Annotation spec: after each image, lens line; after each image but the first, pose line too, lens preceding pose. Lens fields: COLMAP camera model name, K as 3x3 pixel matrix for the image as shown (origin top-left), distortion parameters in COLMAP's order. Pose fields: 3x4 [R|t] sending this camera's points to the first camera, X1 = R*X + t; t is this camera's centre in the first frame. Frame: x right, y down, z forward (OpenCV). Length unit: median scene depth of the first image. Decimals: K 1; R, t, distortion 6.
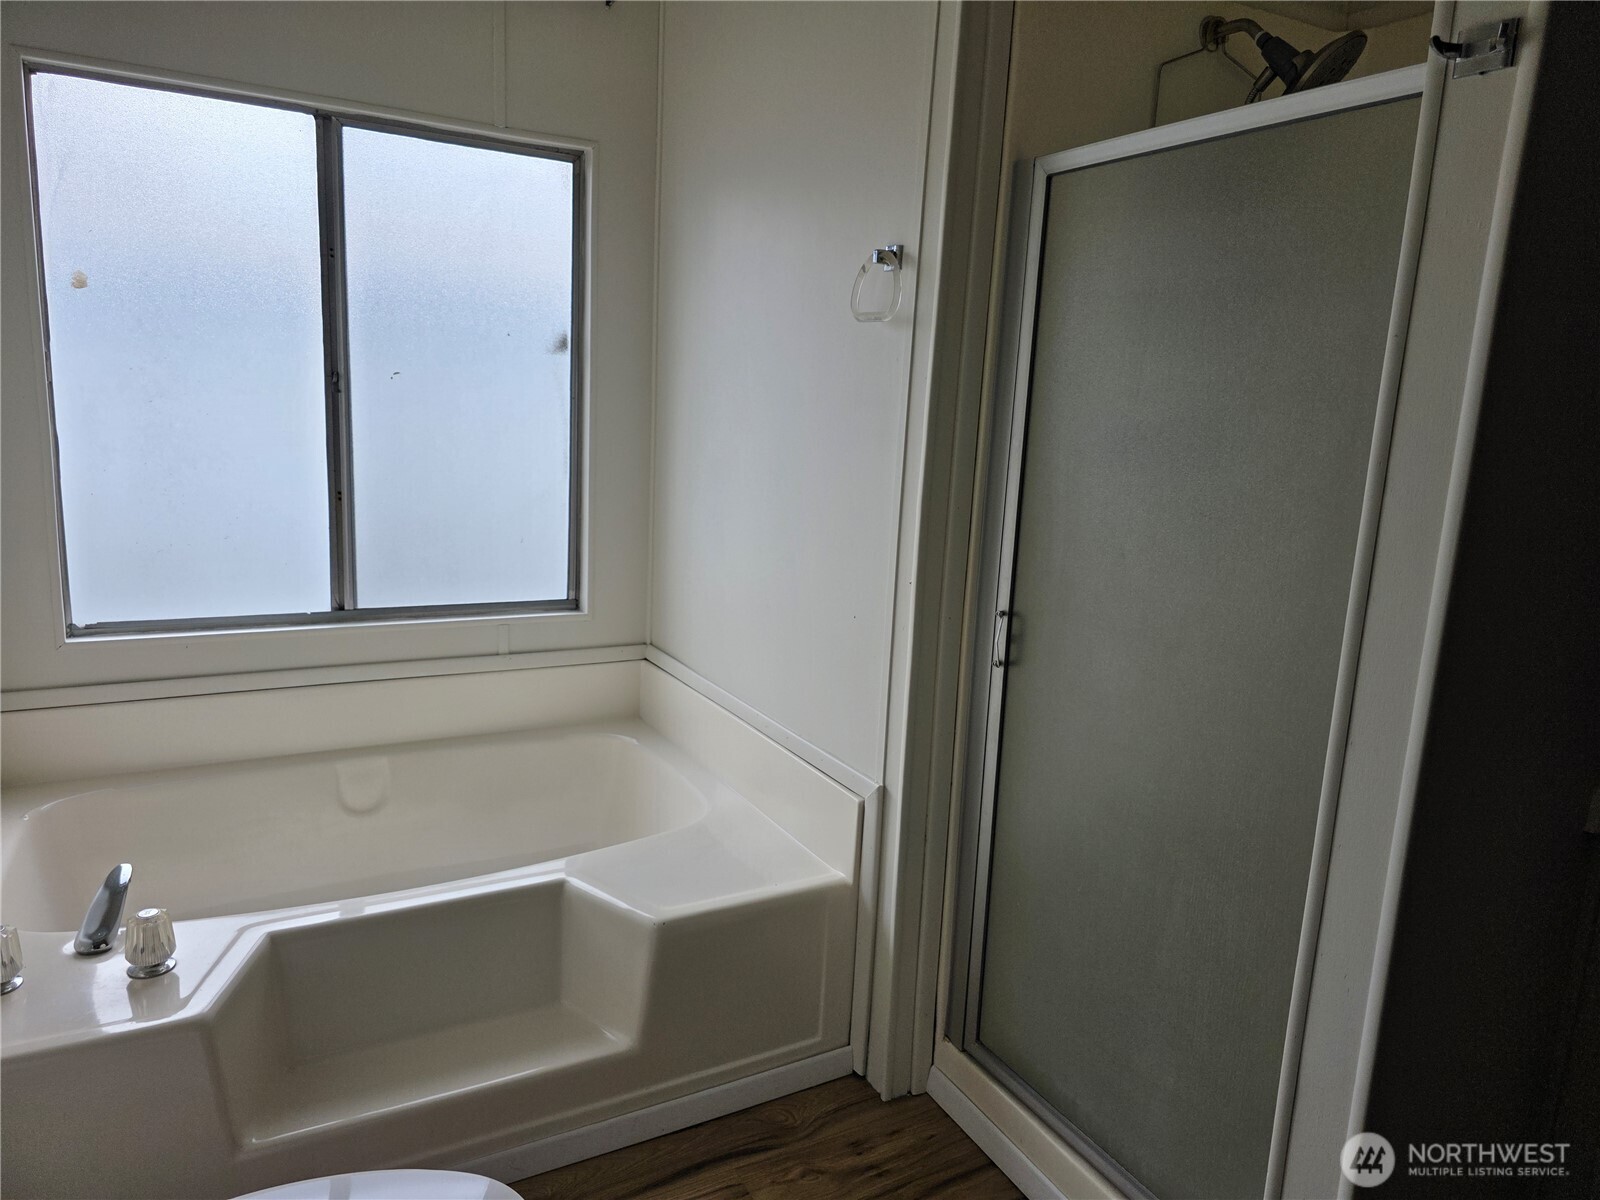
lens RADIAL K [[1071.9, 0, 798.2], [0, 1071.9, 598.1], [0, 0, 1]] dist [0.056544, -0.046022]
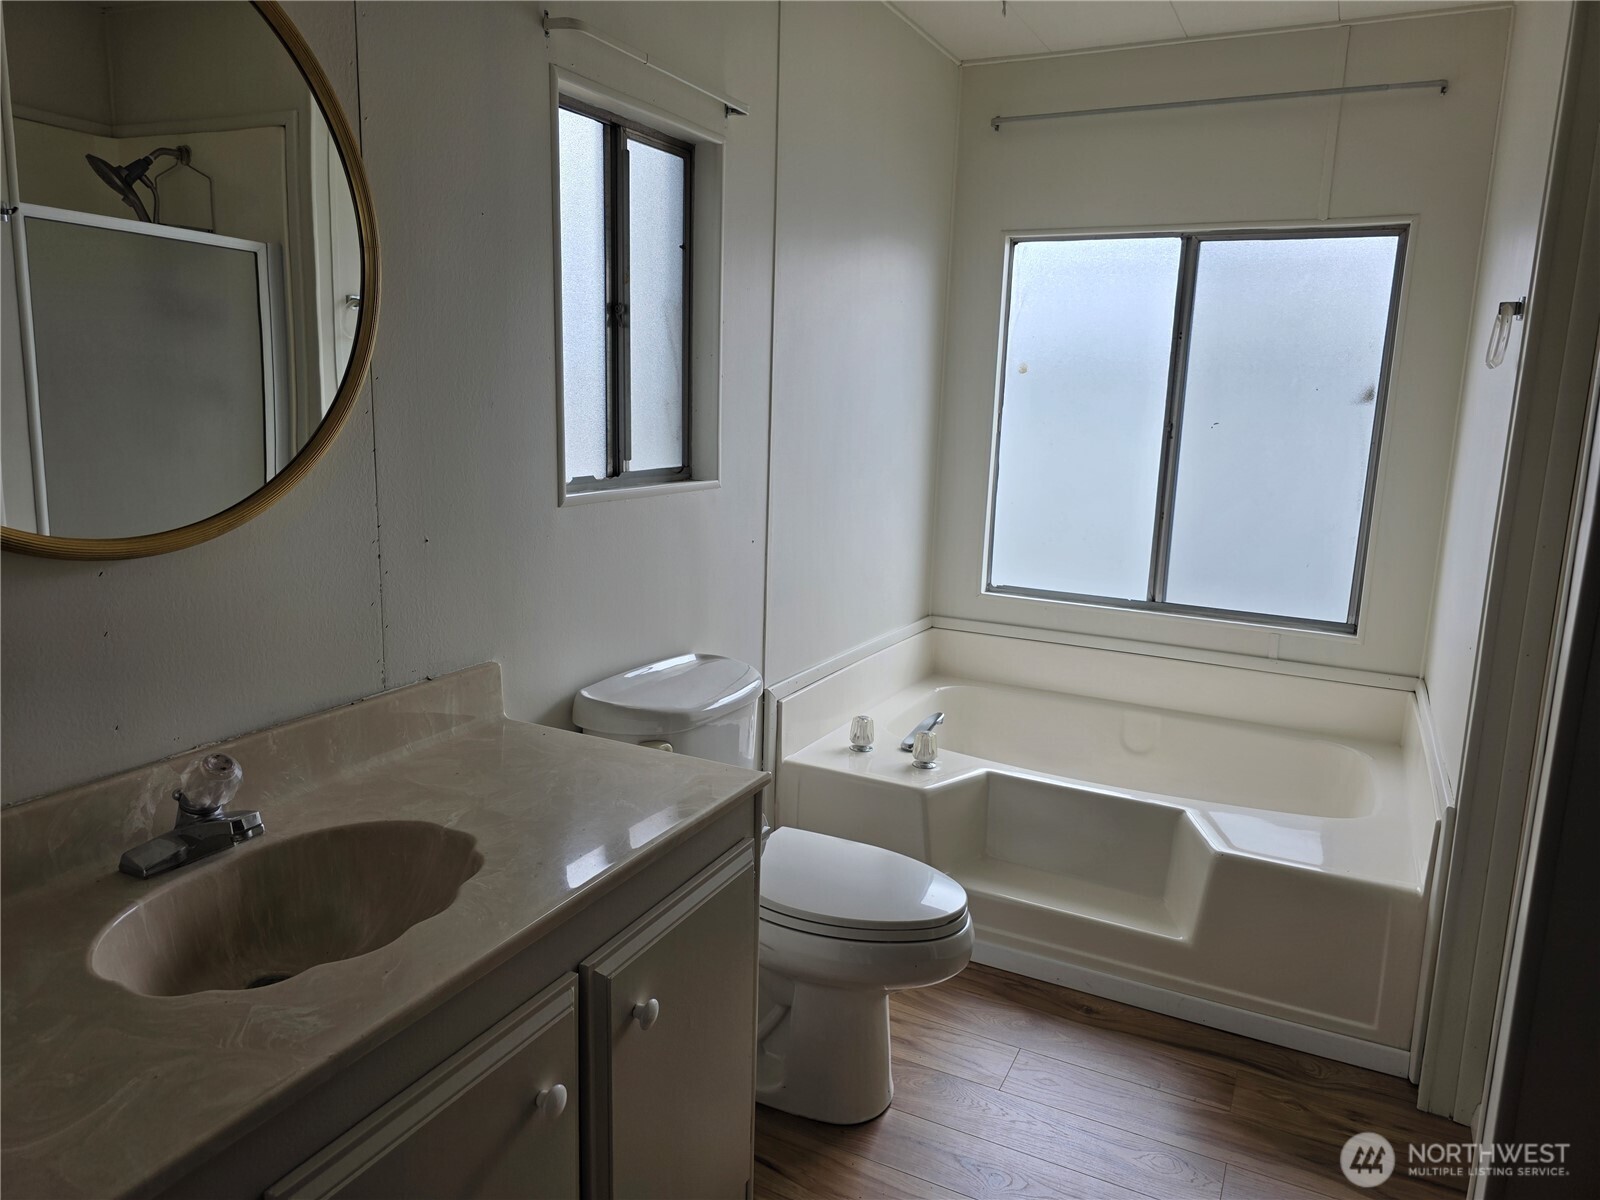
lens RADIAL K [[1071.9, 0, 809.2], [0, 1071.9, 596.8], [0, 0, 1]] dist [0.056544, -0.046022]
pose [[0.564681, 0.122234, -0.816207, 0.432185], [-0.165390, 0.985670, 0.033190, 0.032526], [0.808567, 0.116250, 0.576805, -0.107903]]
